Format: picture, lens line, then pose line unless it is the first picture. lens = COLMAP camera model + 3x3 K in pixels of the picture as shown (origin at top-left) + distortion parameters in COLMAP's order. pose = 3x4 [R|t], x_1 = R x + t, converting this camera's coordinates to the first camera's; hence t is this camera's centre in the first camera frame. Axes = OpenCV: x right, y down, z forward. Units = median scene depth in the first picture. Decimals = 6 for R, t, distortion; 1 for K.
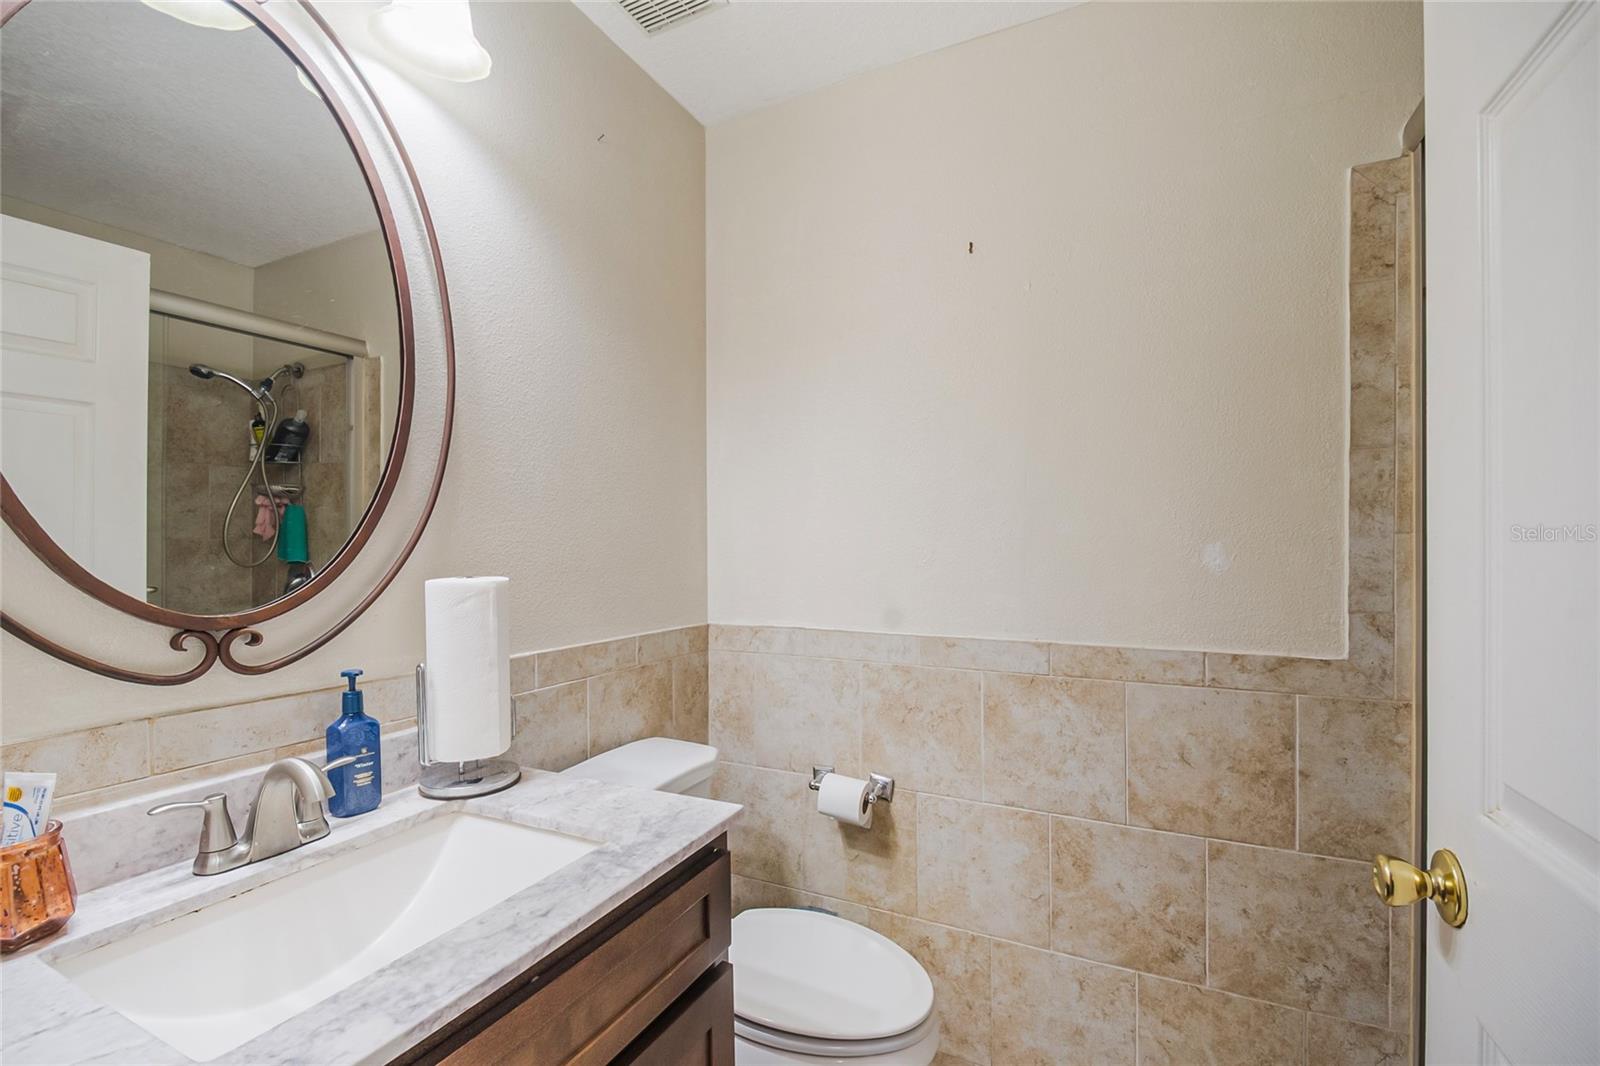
lens RADIAL K [[706.2, 0, 799.2], [0, 706.2, 544.7], [0, 0, 1]] dist [-0.000873, -0.005788]
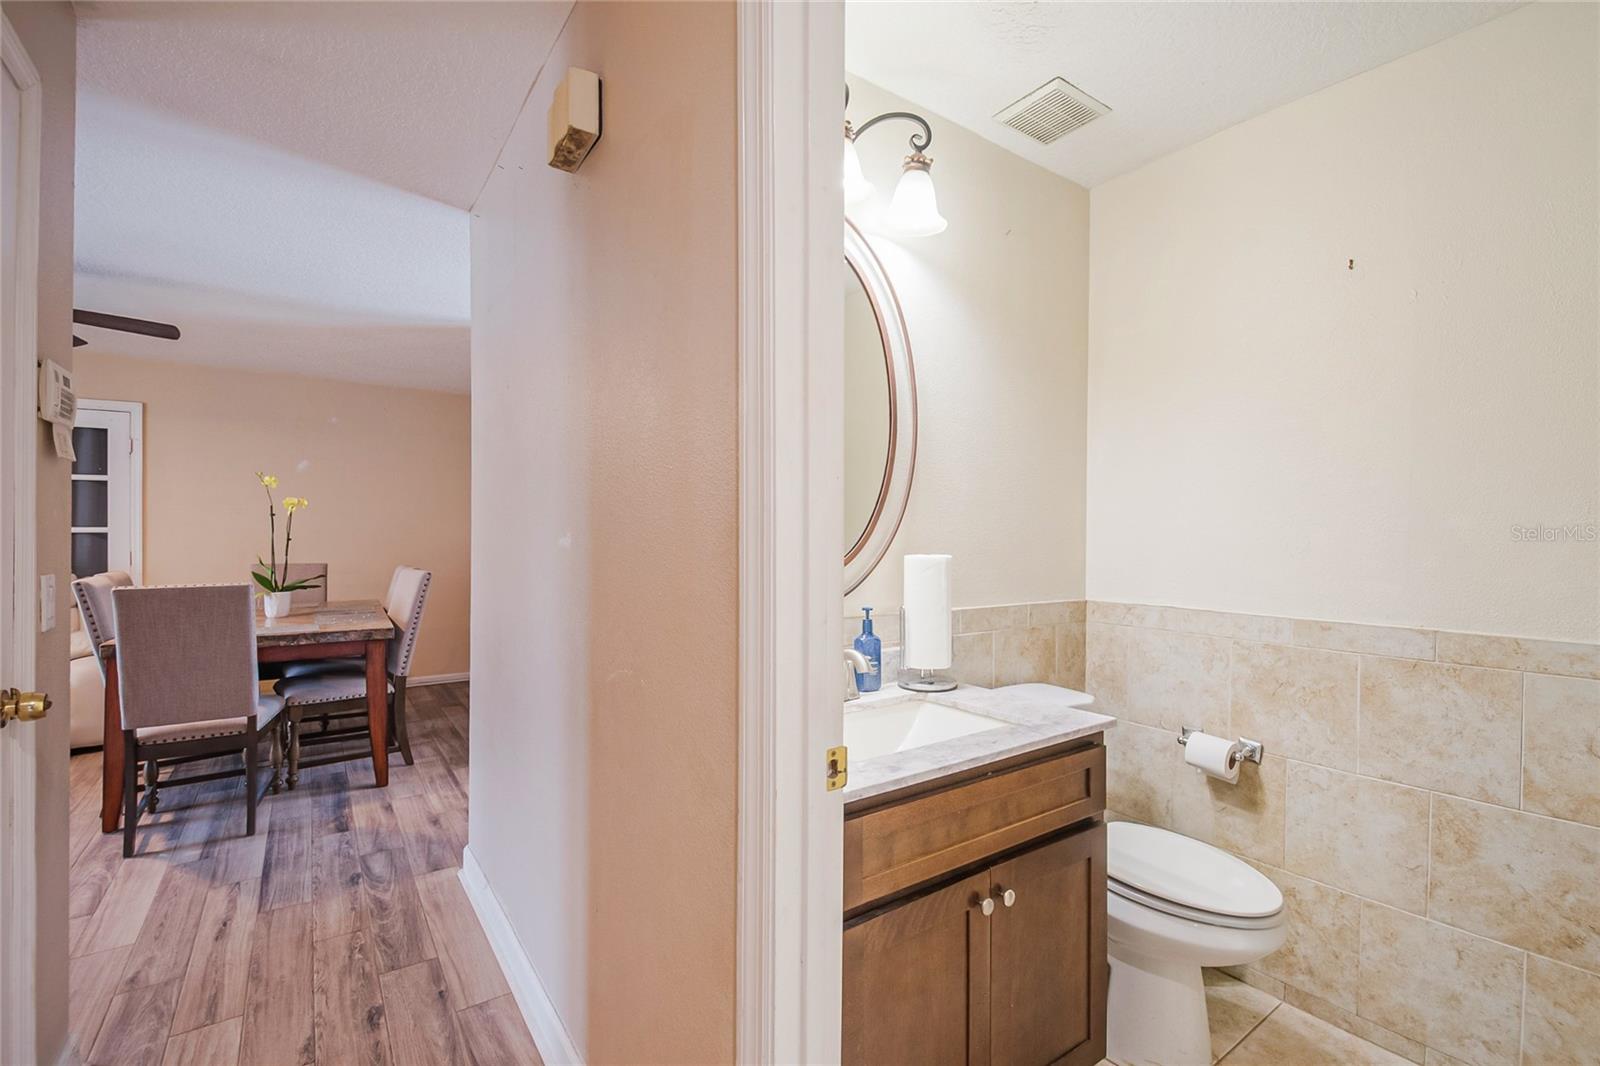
lens RADIAL K [[706.2, 0, 797.5], [0, 706.2, 545.9], [0, 0, 1]] dist [-0.000873, -0.005788]
pose [[0.874135, 0.015690, -0.485429, 0.031213], [-0.005347, 0.999728, 0.022685, -0.005548], [0.485654, -0.017234, 0.873981, -0.387506]]
